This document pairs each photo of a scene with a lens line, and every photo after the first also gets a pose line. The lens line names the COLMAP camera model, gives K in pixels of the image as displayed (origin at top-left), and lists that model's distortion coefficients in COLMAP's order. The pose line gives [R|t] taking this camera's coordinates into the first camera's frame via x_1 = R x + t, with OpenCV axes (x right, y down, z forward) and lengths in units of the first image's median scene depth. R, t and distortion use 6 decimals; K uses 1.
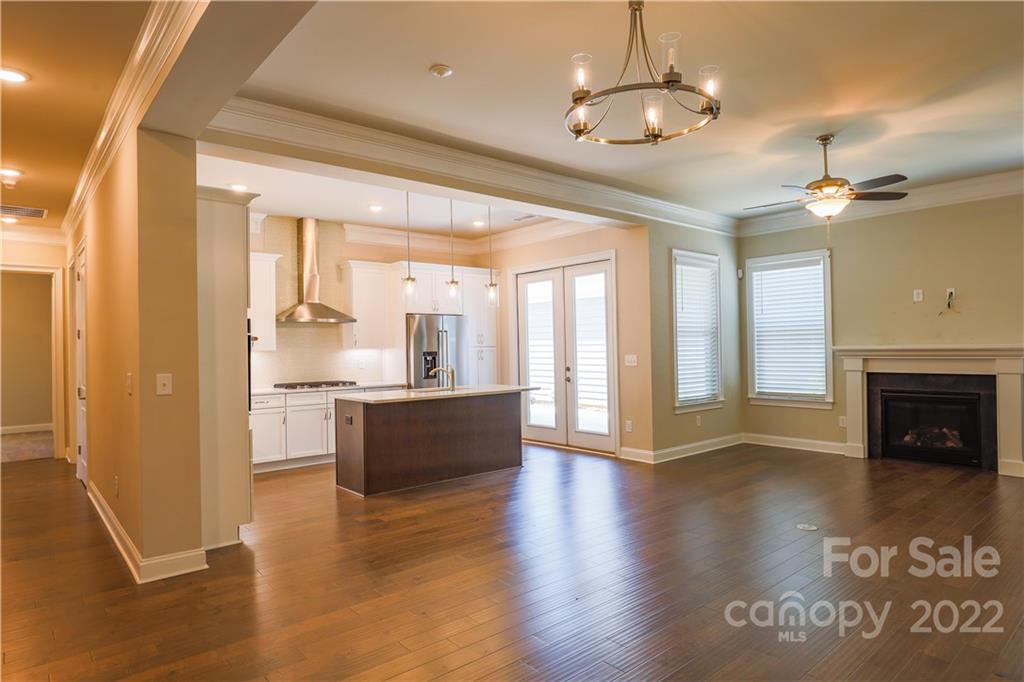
lens RADIAL K [[598.7, 0, 509.8], [0, 598.7, 340.8], [0, 0, 1]] dist [-0.012943, -0.000741]
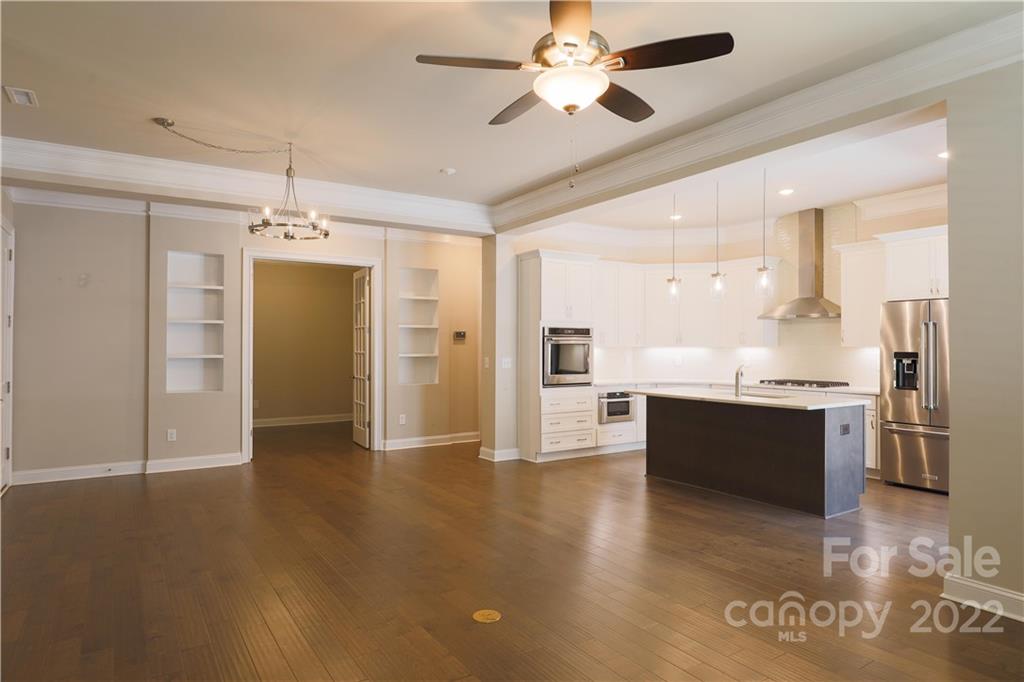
lens RADIAL K [[598.7, 0, 509.8], [0, 598.7, 340.8], [0, 0, 1]] dist [-0.012943, -0.000741]
pose [[-0.130643, 0.006270, -0.991410, 0.702515], [0.010531, 0.999932, 0.004937, -0.004738], [0.991374, -0.009795, -0.130700, 0.674126]]
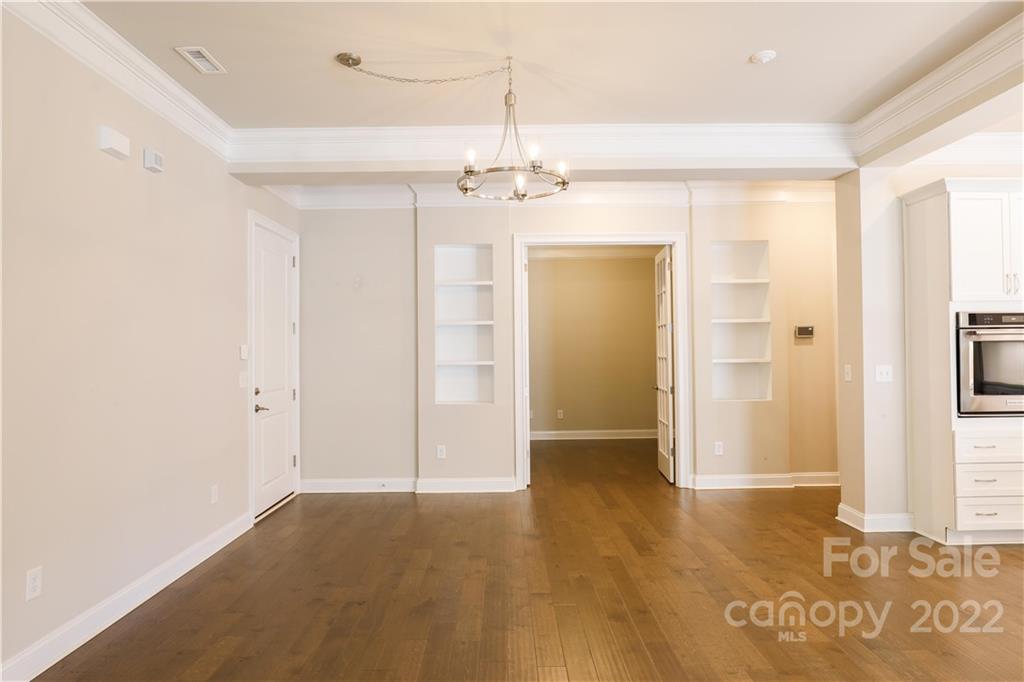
lens RADIAL K [[598.7, 0, 509.8], [0, 598.7, 340.8], [0, 0, 1]] dist [-0.012943, -0.000741]
pose [[-0.641050, 0.010620, -0.767426, 0.431064], [0.028029, 0.999561, -0.009582, -0.001457], [0.766987, -0.027652, -0.641066, 0.636584]]
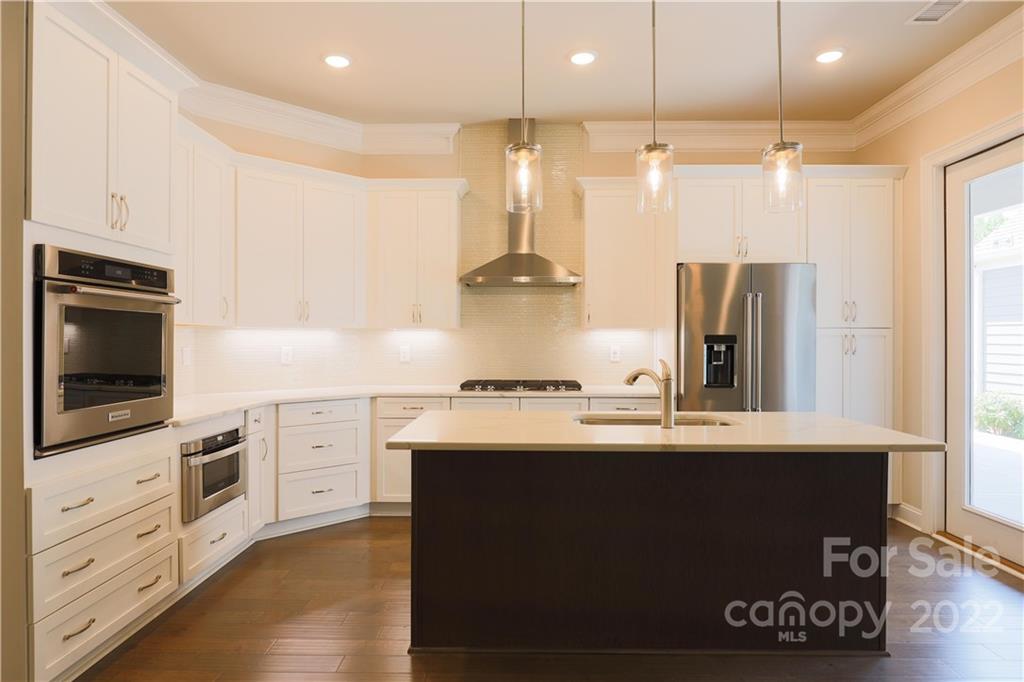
lens RADIAL K [[598.7, 0, 509.8], [0, 598.7, 340.8], [0, 0, 1]] dist [-0.012943, -0.000741]
pose [[0.745467, 0.019237, -0.666264, 0.080000], [-0.007165, 0.999757, 0.020849, 0.014989], [0.666504, -0.010768, 0.745424, 0.542778]]
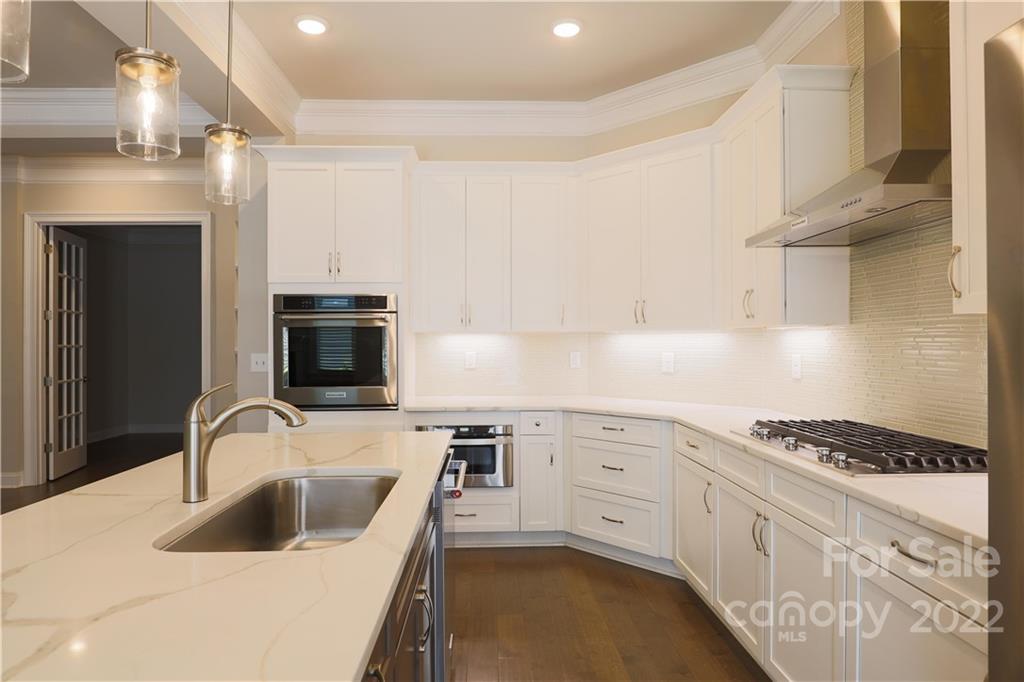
lens RADIAL K [[598.7, 0, 509.8], [0, 598.7, 340.8], [0, 0, 1]] dist [-0.012943, -0.000741]
pose [[-0.621684, 0.018124, -0.783058, 0.009797], [0.021489, 0.999751, 0.006079, 0.018391], [0.782973, -0.013048, -0.621918, 1.070739]]
